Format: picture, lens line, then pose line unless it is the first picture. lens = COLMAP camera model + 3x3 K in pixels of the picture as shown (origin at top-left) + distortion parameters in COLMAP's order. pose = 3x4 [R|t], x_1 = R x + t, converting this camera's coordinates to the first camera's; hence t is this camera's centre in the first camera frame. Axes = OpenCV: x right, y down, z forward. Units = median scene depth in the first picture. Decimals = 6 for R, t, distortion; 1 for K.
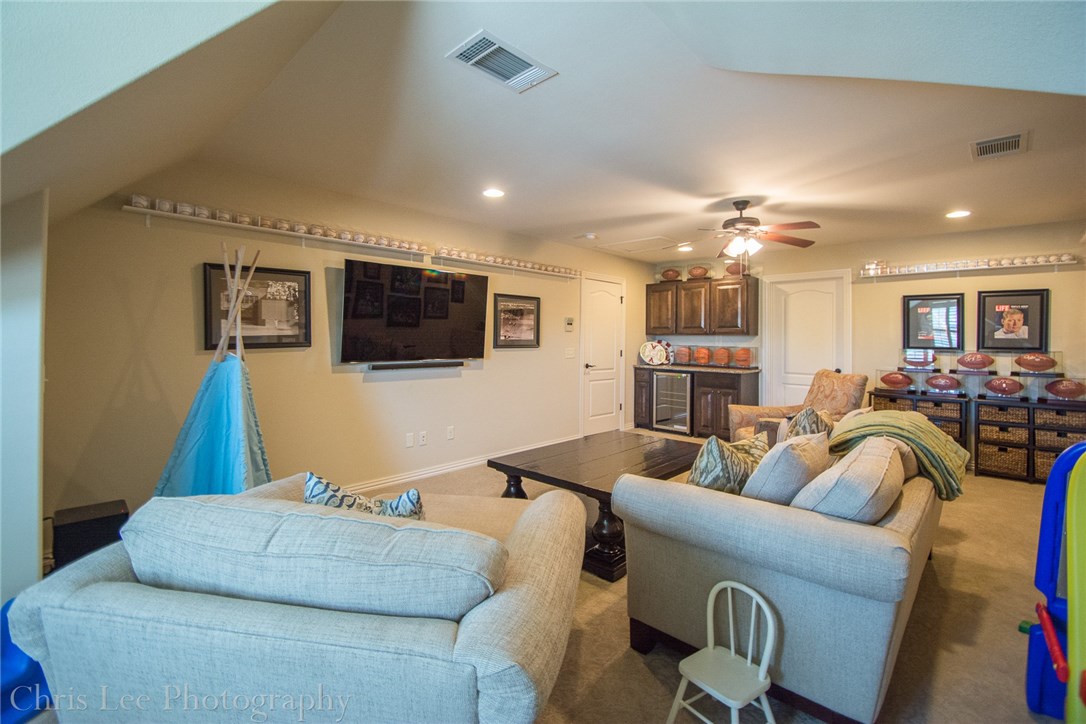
lens RADIAL K [[486.3, 0, 538.6], [0, 486.3, 332.7], [0, 0, 1]] dist [0.012310, -0.015728]
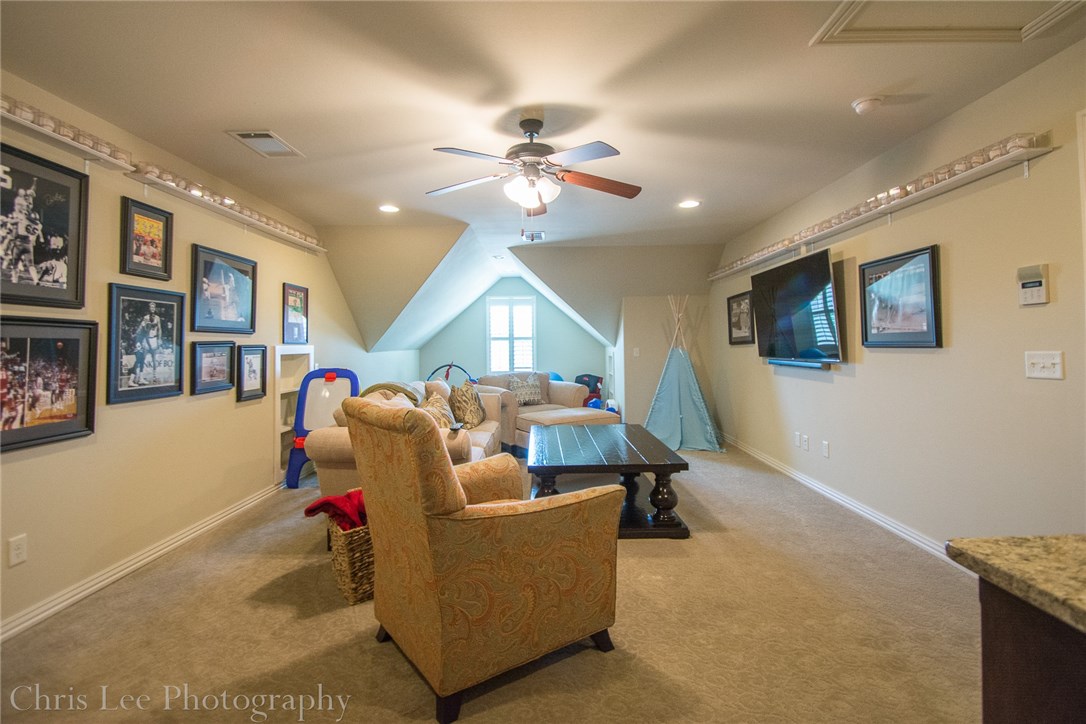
lens RADIAL K [[486.3, 0, 538.6], [0, 486.3, 332.7], [0, 0, 1]] dist [0.012310, -0.015728]
pose [[-0.744098, -0.020162, -0.667766, 0.790198], [0.009190, 0.999141, -0.040407, 0.040764], [0.668007, -0.036204, -0.743274, 1.393149]]
